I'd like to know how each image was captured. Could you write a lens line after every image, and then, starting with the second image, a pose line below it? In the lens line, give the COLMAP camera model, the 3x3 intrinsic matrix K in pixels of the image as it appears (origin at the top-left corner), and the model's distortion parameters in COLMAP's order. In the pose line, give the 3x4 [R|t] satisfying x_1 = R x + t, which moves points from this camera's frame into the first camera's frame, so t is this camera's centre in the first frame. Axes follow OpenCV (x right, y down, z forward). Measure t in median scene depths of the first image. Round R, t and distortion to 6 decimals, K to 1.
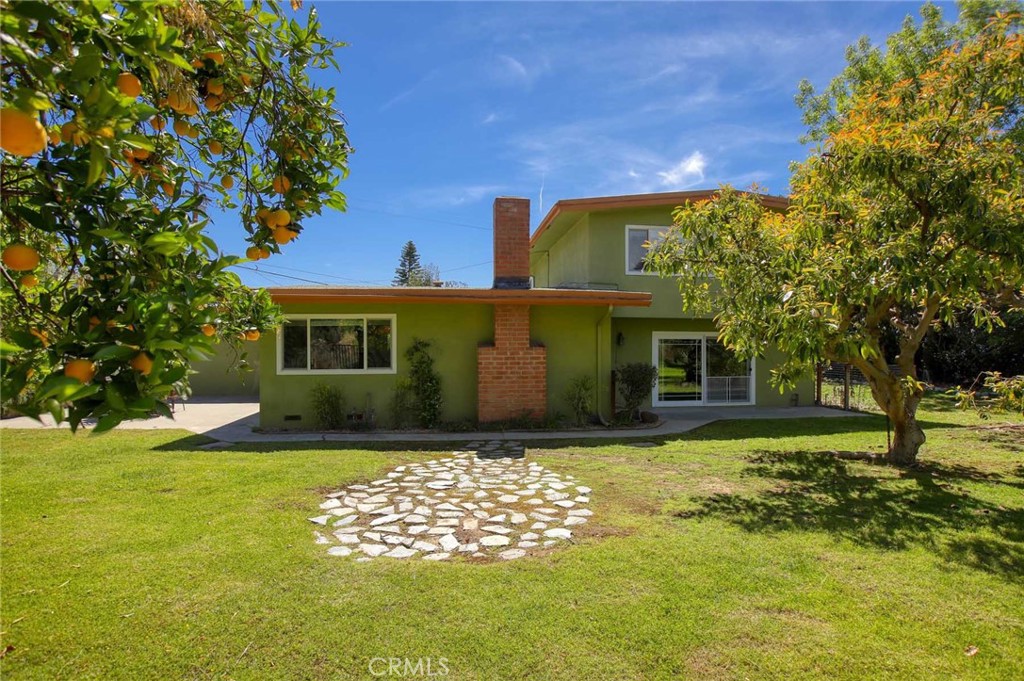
lens RADIAL K [[523.8, 0, 512.0], [0, 523.8, 340.5], [0, 0, 1]] dist [-0.026025, 0.000539]
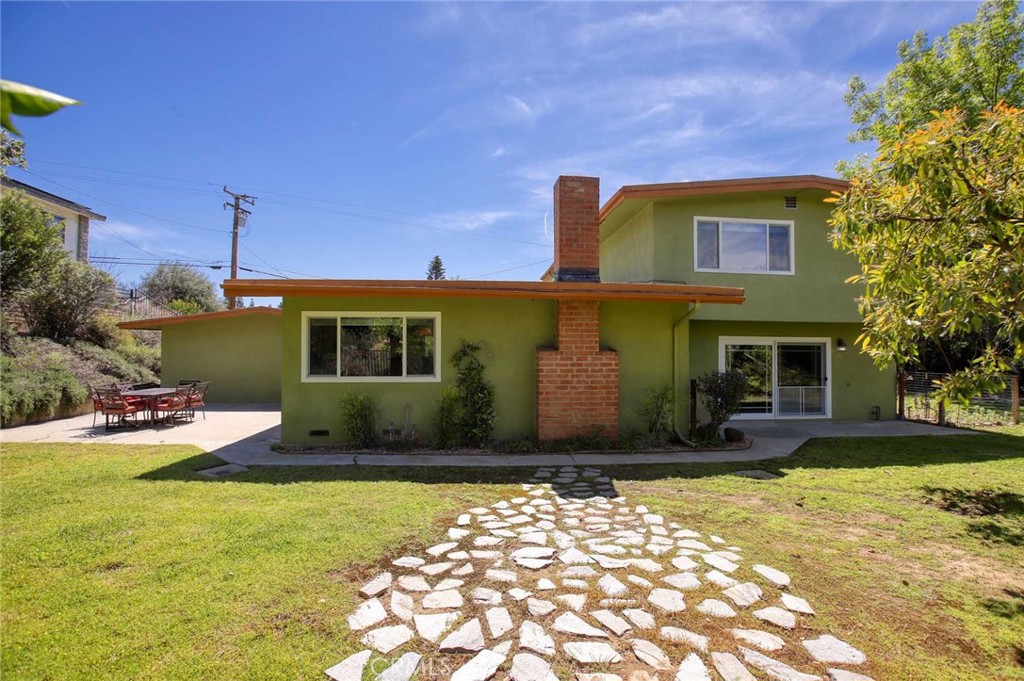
lens RADIAL K [[470.4, 0, 514.3], [0, 470.4, 344.5], [0, 0, 1]] dist [-0.046567, 0.017028]
pose [[0.999795, 0.005851, -0.019364, -0.093886], [-0.006083, 0.999910, -0.011921, 0.011688], [0.019292, 0.012036, 0.999741, 0.257287]]
